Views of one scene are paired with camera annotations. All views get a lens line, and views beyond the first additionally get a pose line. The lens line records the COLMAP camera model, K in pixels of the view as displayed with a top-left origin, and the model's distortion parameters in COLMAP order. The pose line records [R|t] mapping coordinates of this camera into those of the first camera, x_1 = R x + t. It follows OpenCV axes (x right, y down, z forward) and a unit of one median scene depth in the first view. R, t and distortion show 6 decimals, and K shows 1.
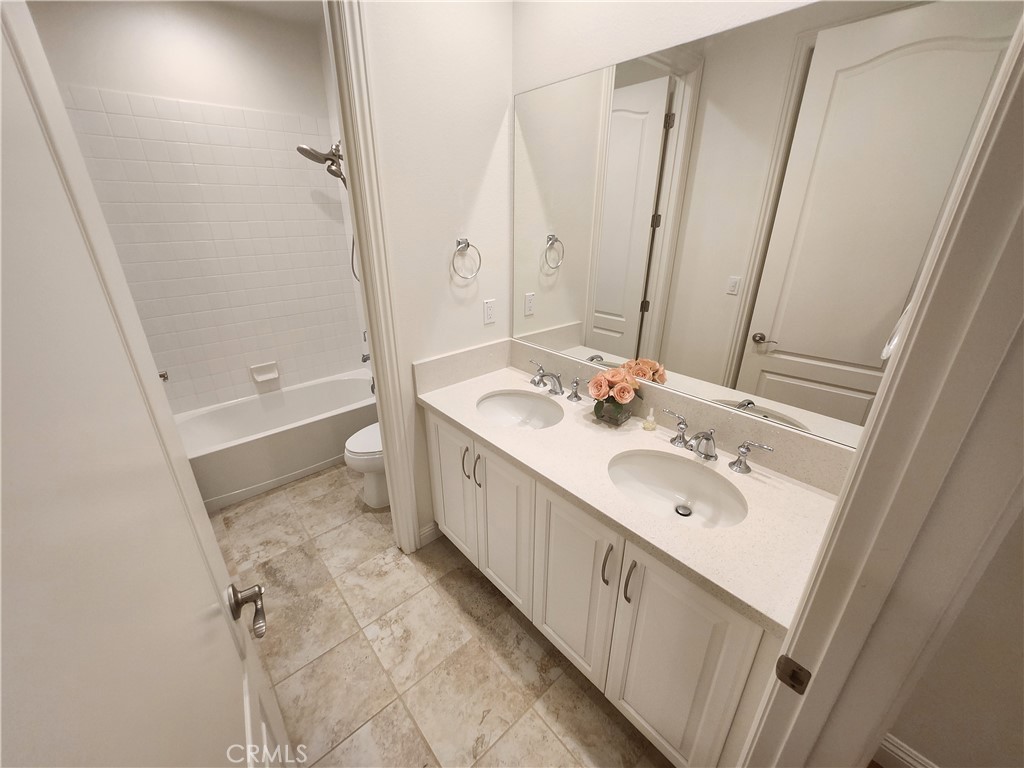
lens RADIAL K [[401.7, 0, 504.9], [0, 401.7, 377.8], [0, 0, 1]] dist [-0.000435, 0.000199]
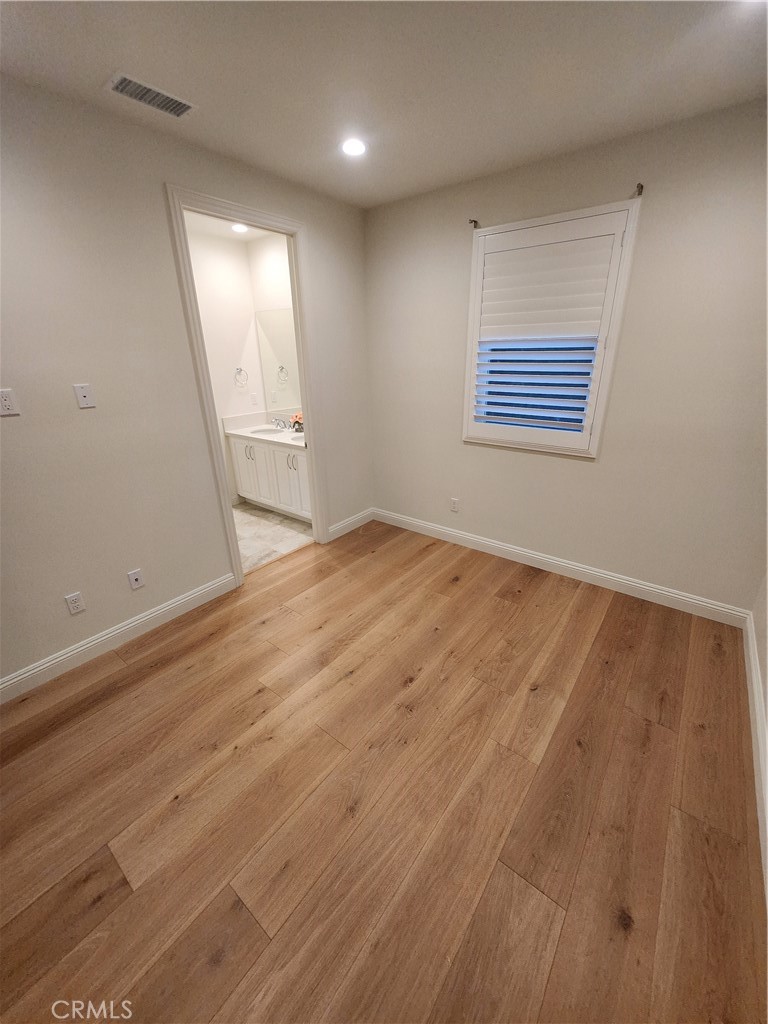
lens RADIAL K [[401.7, 0, 384.9], [0, 401.7, 507.2], [0, 0, 1]] dist [-0.000435, 0.000199]
pose [[0.980868, -0.084617, 0.175323, 0.274166], [0.087037, 0.996186, -0.006143, 0.615970], [-0.174134, 0.021285, 0.984492, -1.607256]]
